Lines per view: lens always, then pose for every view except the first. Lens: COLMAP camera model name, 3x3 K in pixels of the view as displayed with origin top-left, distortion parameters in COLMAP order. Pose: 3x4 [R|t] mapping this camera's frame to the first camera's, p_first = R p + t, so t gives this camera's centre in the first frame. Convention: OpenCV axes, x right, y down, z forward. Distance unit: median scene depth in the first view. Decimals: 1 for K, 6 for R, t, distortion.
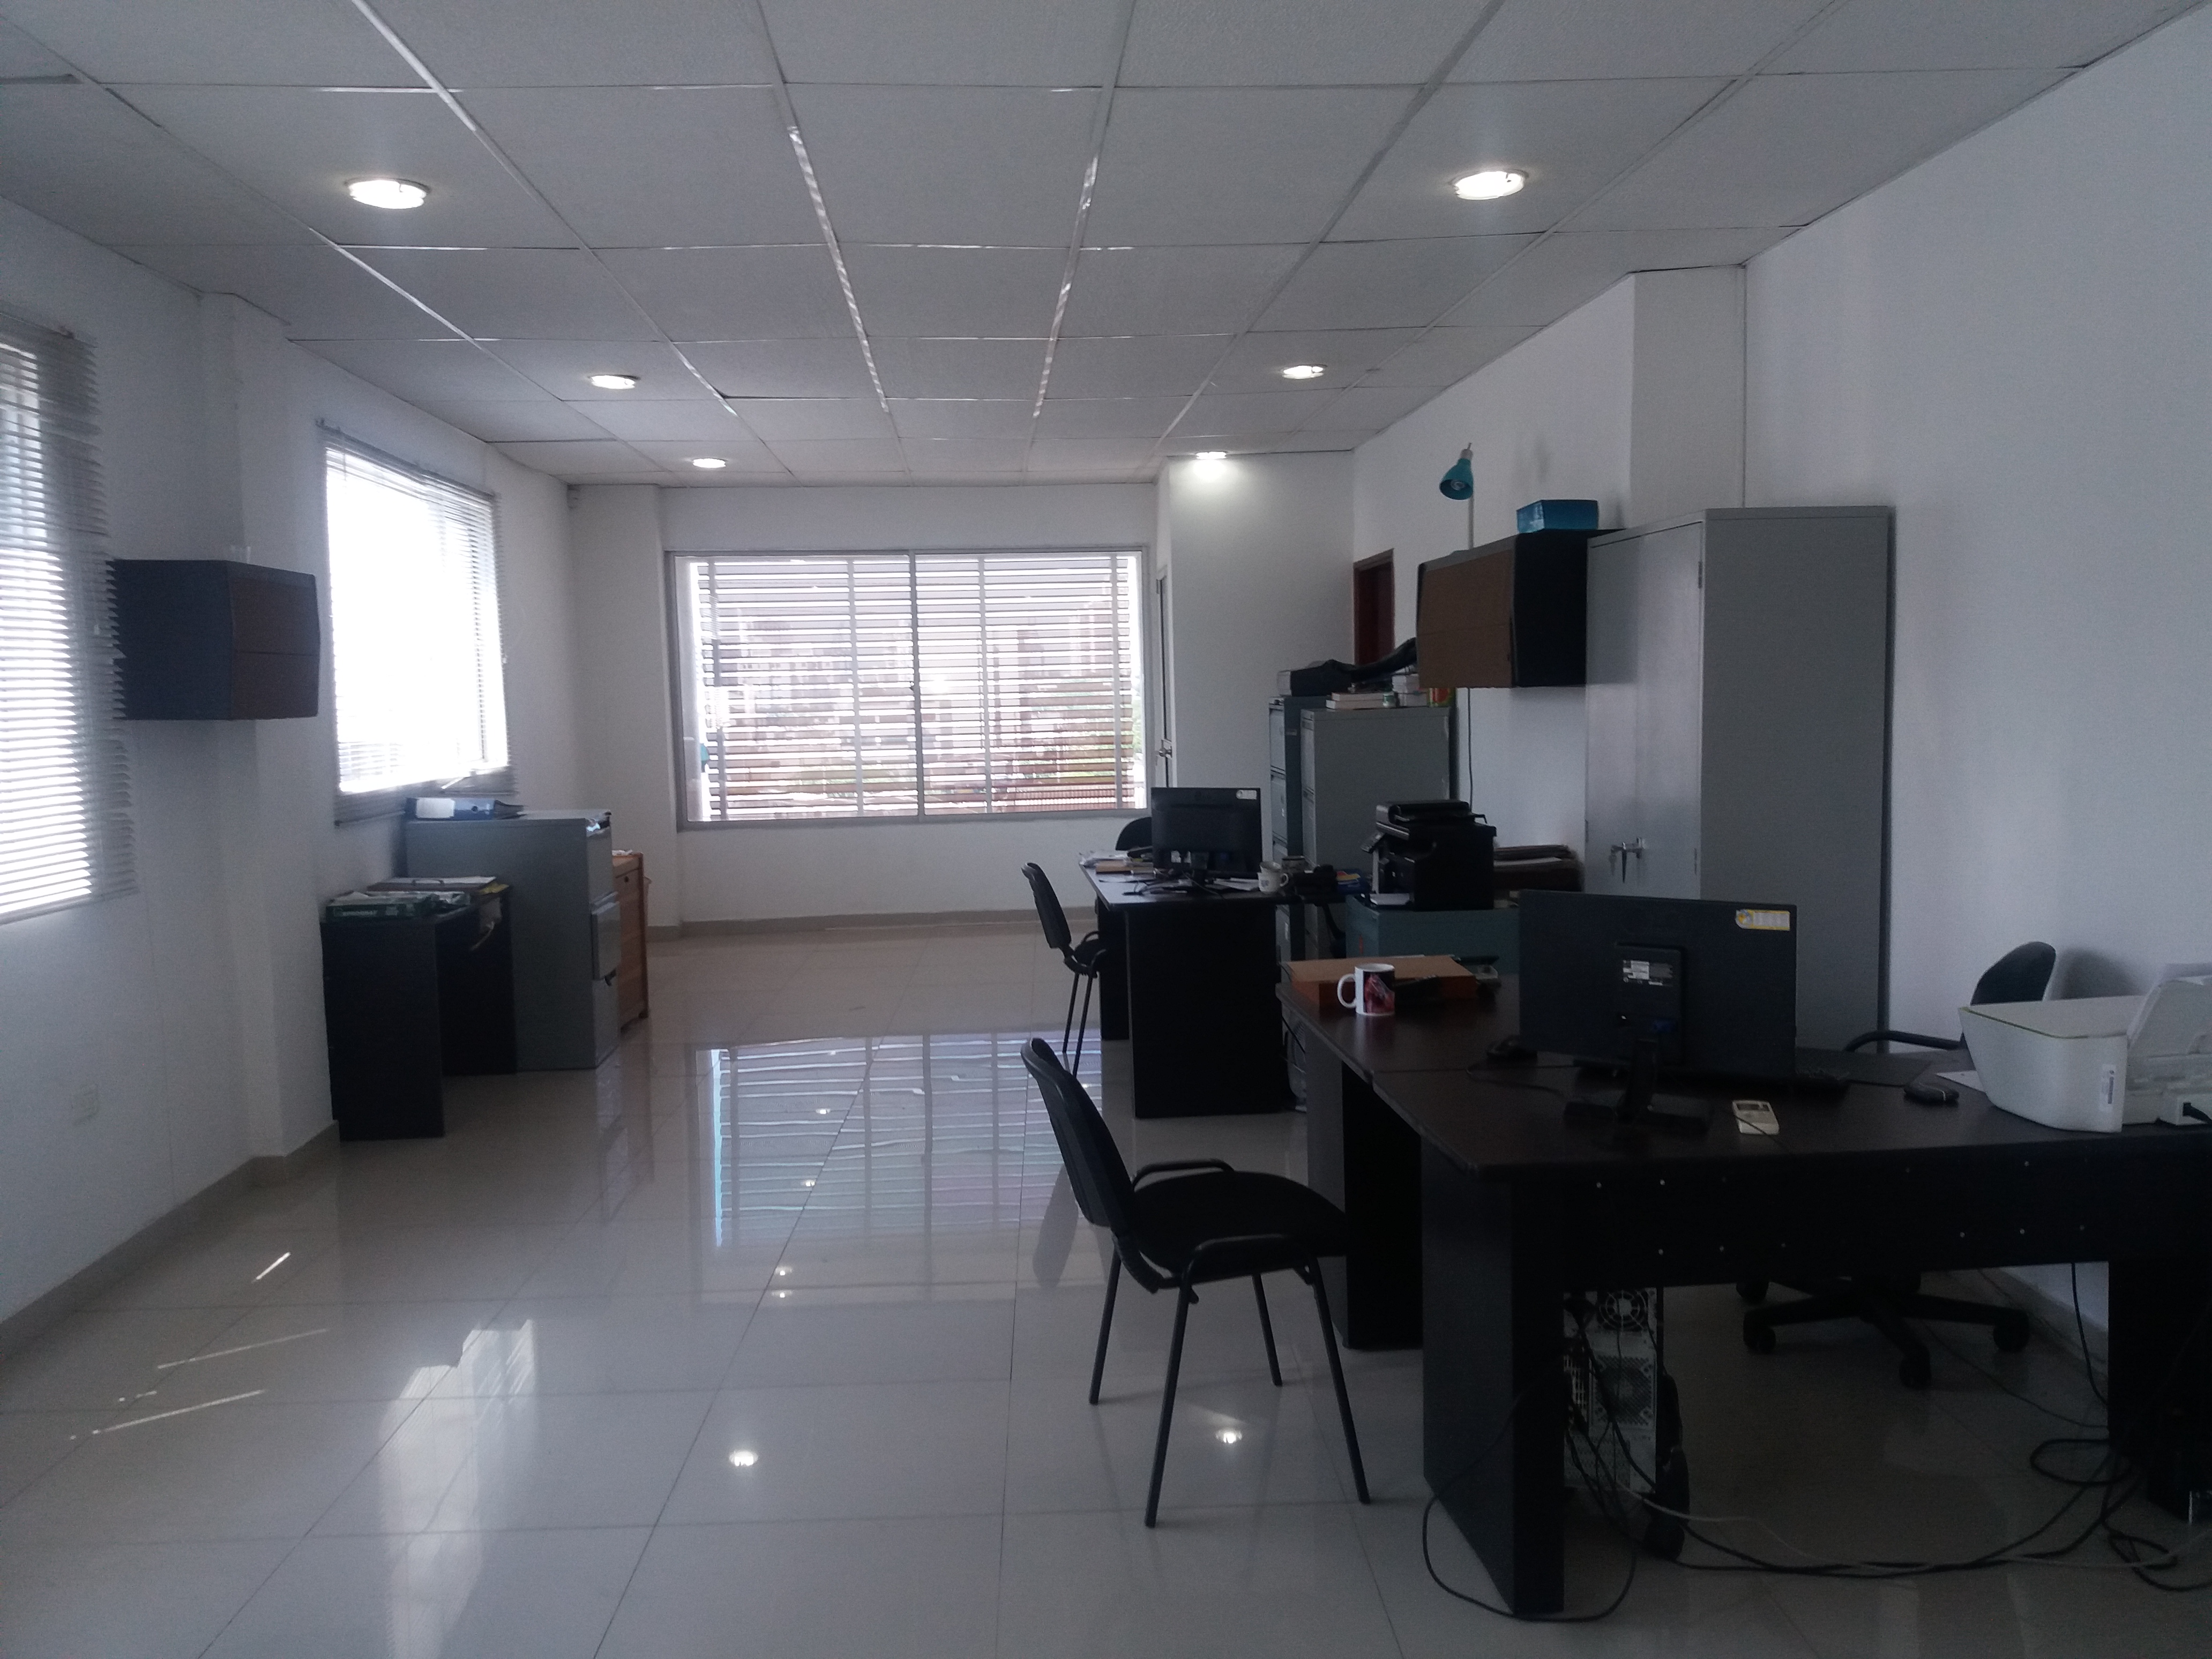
lens RADIAL K [[1791.5, 0, 1106.0], [0, 1791.5, 829.5], [0, 0, 1]] dist [-0.011812, -0.012460]
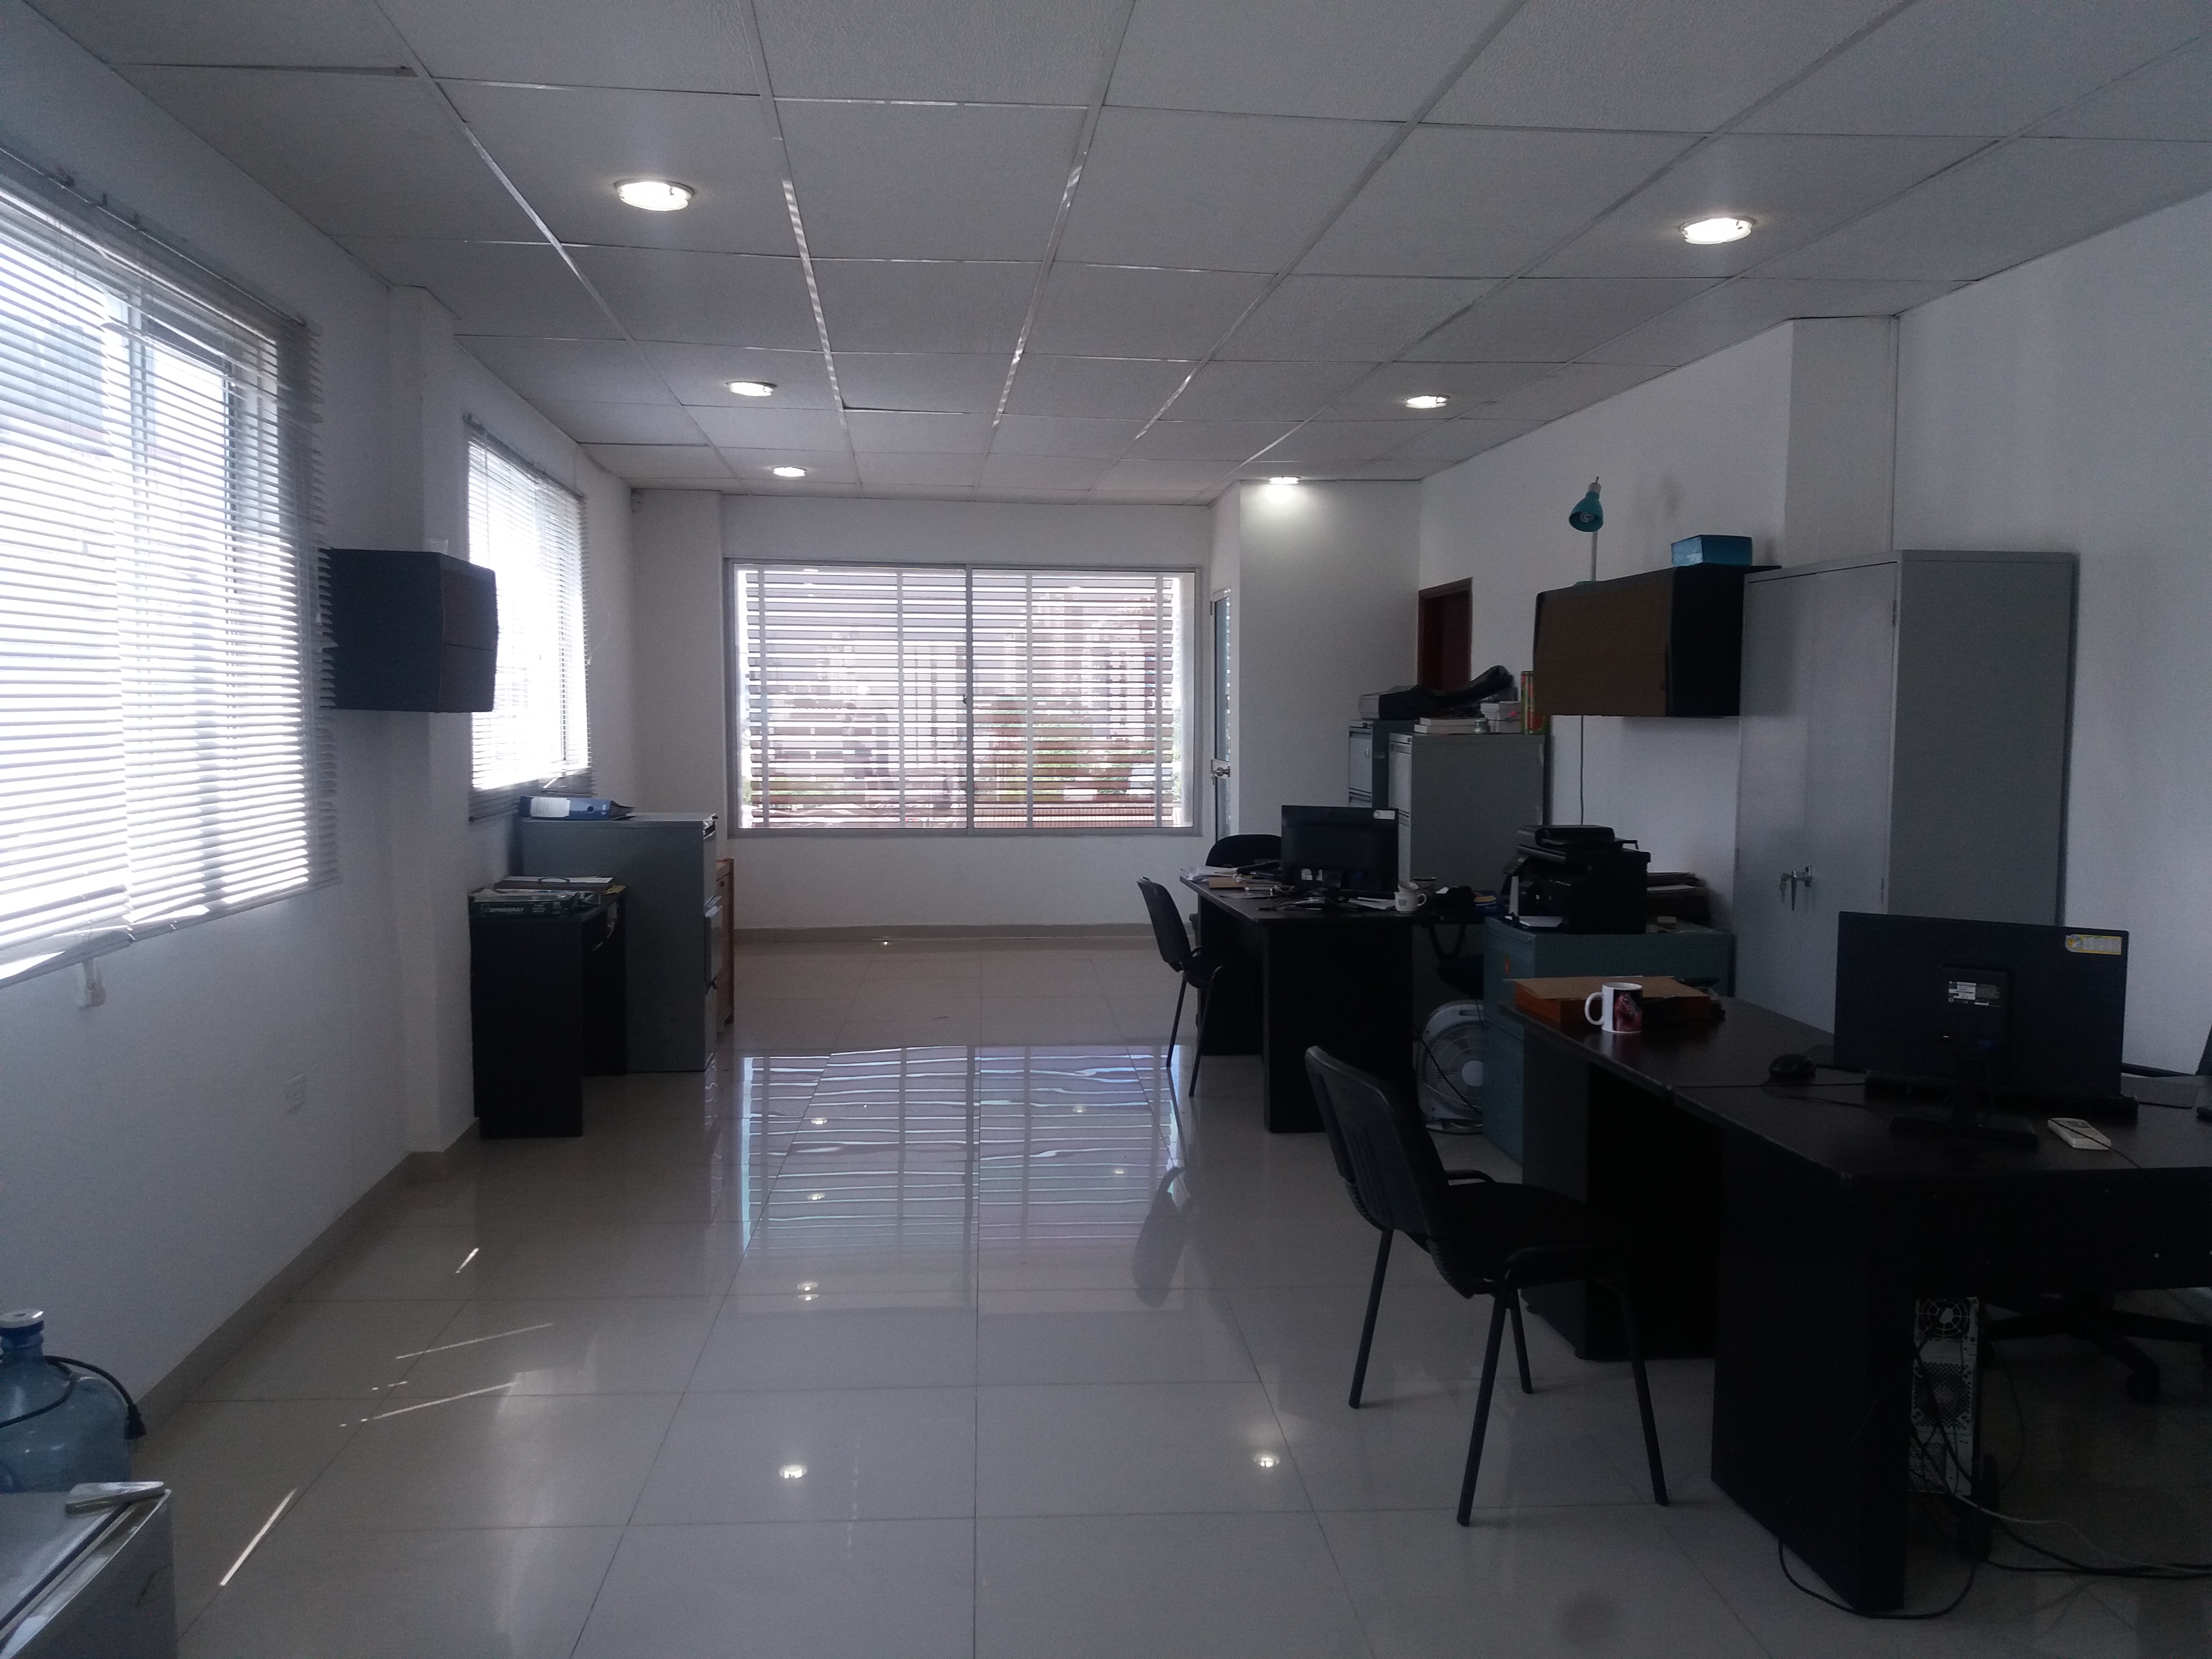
lens RADIAL K [[1789.6, 0, 1106.0], [0, 1789.6, 829.5], [0, 0, 1]] dist [-0.036552, -0.000193]
pose [[0.999119, 0.026457, 0.032591, -0.105408], [-0.026080, 0.999589, -0.011923, 0.004573], [-0.032893, 0.011063, 0.999398, -0.005869]]
